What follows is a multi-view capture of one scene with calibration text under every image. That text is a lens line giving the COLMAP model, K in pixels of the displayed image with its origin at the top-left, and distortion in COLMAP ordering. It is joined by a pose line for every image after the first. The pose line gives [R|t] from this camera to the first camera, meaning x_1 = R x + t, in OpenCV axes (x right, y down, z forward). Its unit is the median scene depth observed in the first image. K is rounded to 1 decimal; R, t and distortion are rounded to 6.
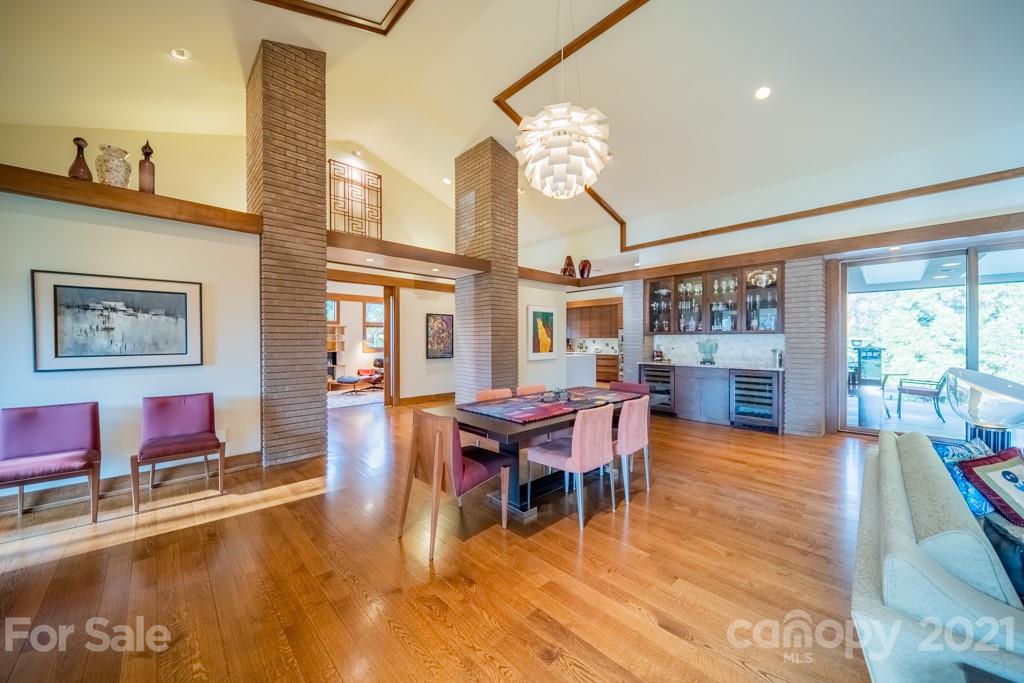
lens RADIAL K [[358.2, 0, 512.0], [0, 358.2, 343.1], [0, 0, 1]] dist [-0.000238, -0.000168]
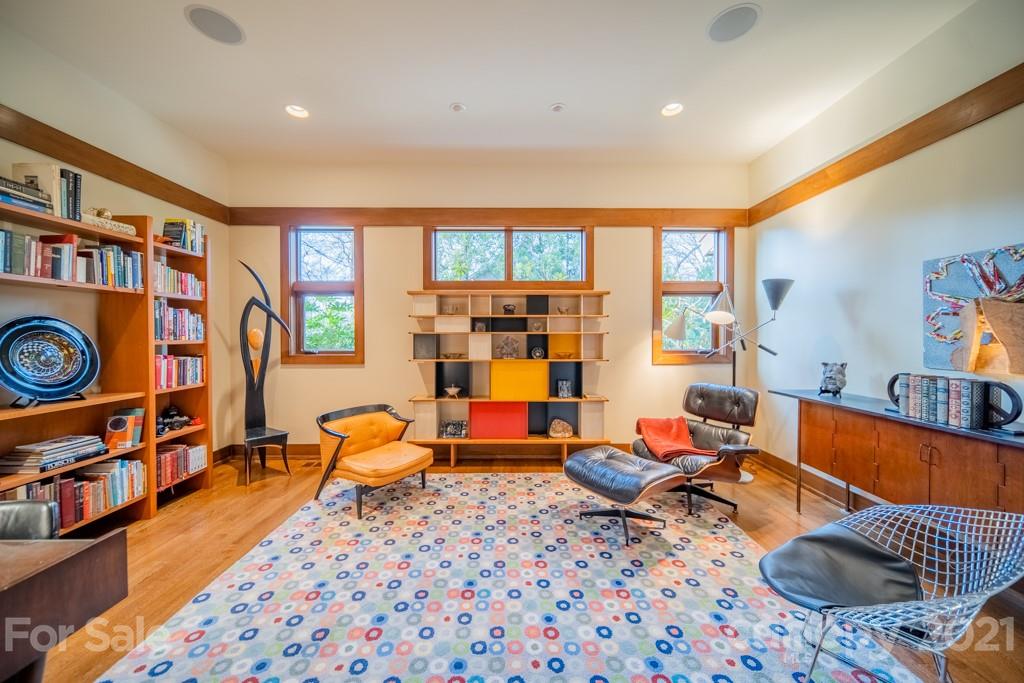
lens RADIAL K [[366.8, 0, 509.1], [0, 366.8, 338.4], [0, 0, 1]] dist [-0.000397, -0.000049]
pose [[0.716849, 0.006168, -0.697201, -0.677725], [-0.003376, 0.999980, 0.005375, -0.004041], [0.697220, -0.001499, 0.716856, 1.635215]]
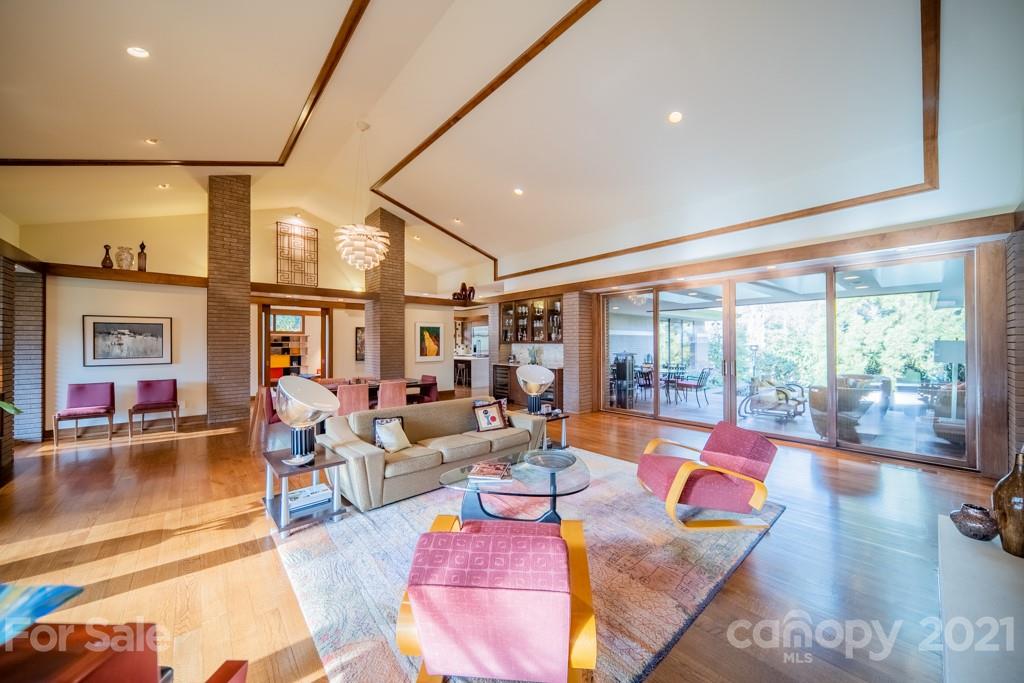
lens RADIAL K [[359.0, 0, 512.0], [0, 359.0, 341.5], [0, 0, 1]] dist [-0.000899, 0.000006]
pose [[0.998792, -0.002059, -0.049087, 0.810846], [0.001432, 0.999917, -0.012799, -0.020794], [0.049110, 0.012713, 0.998712, -0.621234]]
